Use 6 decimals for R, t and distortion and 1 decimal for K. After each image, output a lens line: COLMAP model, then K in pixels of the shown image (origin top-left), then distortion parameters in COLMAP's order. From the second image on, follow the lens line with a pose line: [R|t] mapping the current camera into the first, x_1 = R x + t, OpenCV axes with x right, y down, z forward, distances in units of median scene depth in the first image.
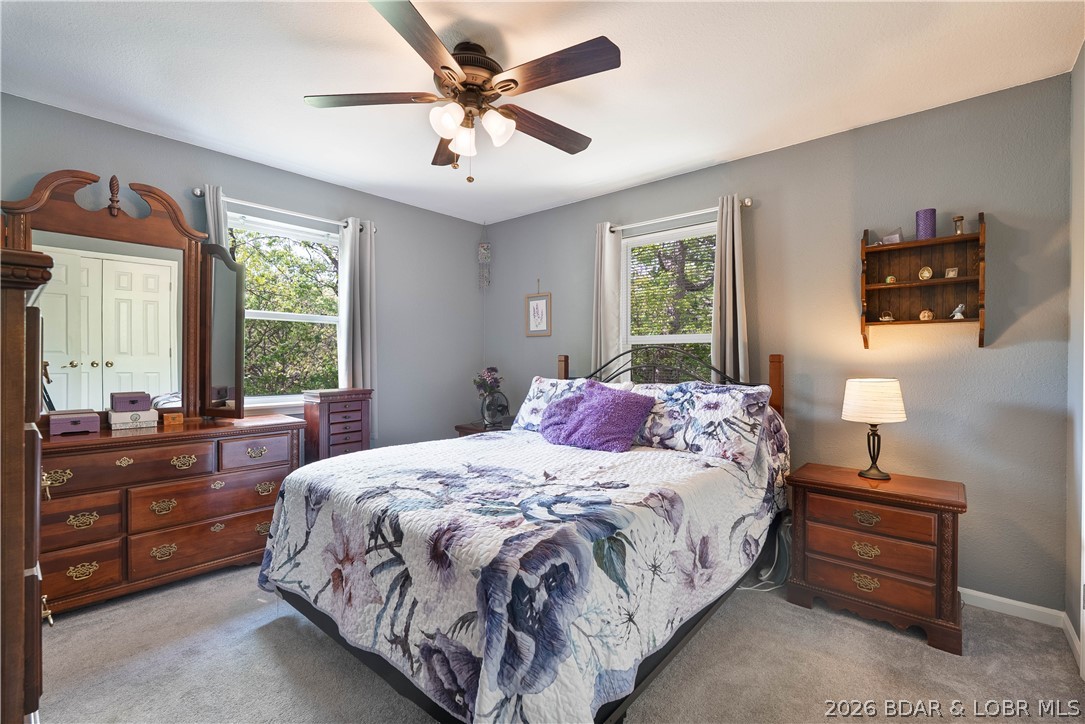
lens RADIAL K [[477.7, 0, 542.8], [0, 477.7, 362.4], [0, 0, 1]] dist [-0.004145, 0.000557]
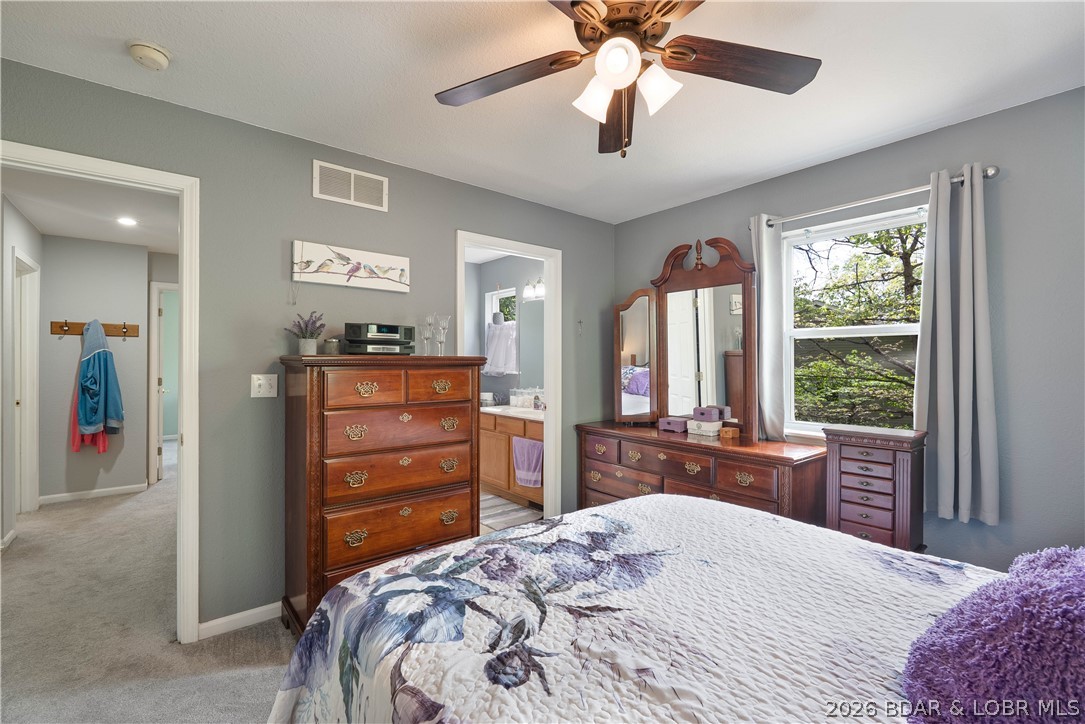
lens RADIAL K [[477.7, 0, 540.1], [0, 477.7, 360.6], [0, 0, 1]] dist [-0.004145, 0.000557]
pose [[-0.172683, -0.006026, -0.984959, 0.637598], [-0.006748, 0.999965, -0.004934, -0.068574], [0.984954, 0.005794, -0.172717, 1.096476]]
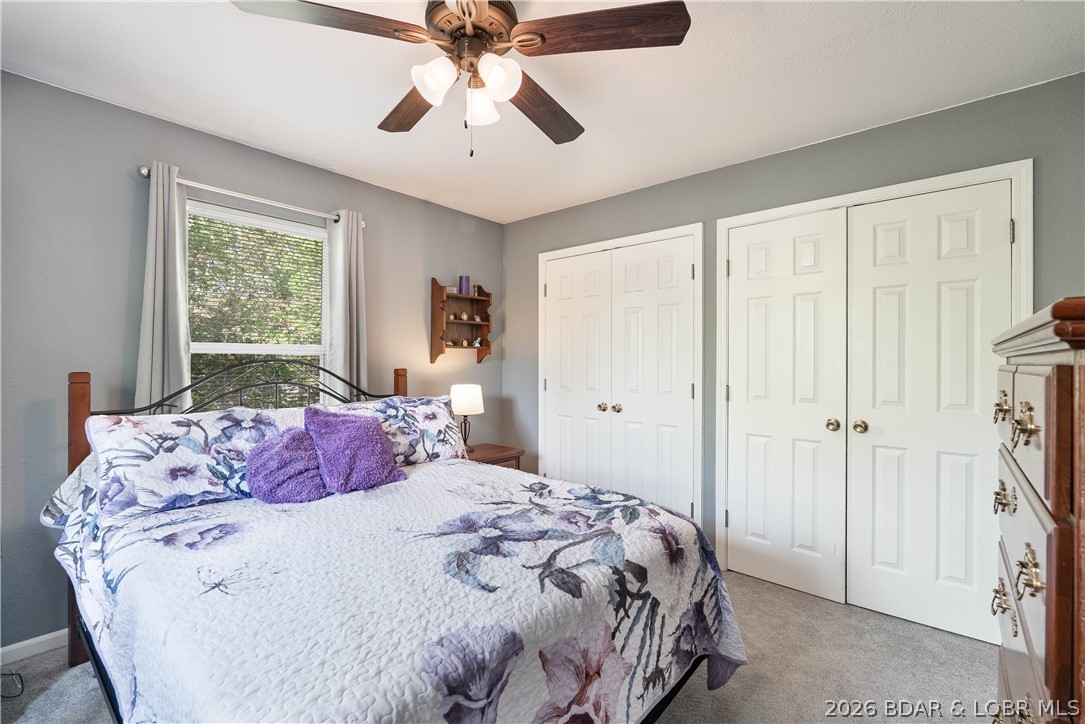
lens RADIAL K [[477.7, 0, 547.3], [0, 477.7, 361.9], [0, 0, 1]] dist [-0.004145, 0.000557]
pose [[-0.012195, -0.002475, 0.999923, -1.008018], [0.003777, 0.999990, 0.002522, -0.051061], [-0.999918, 0.003808, -0.012186, 0.971080]]
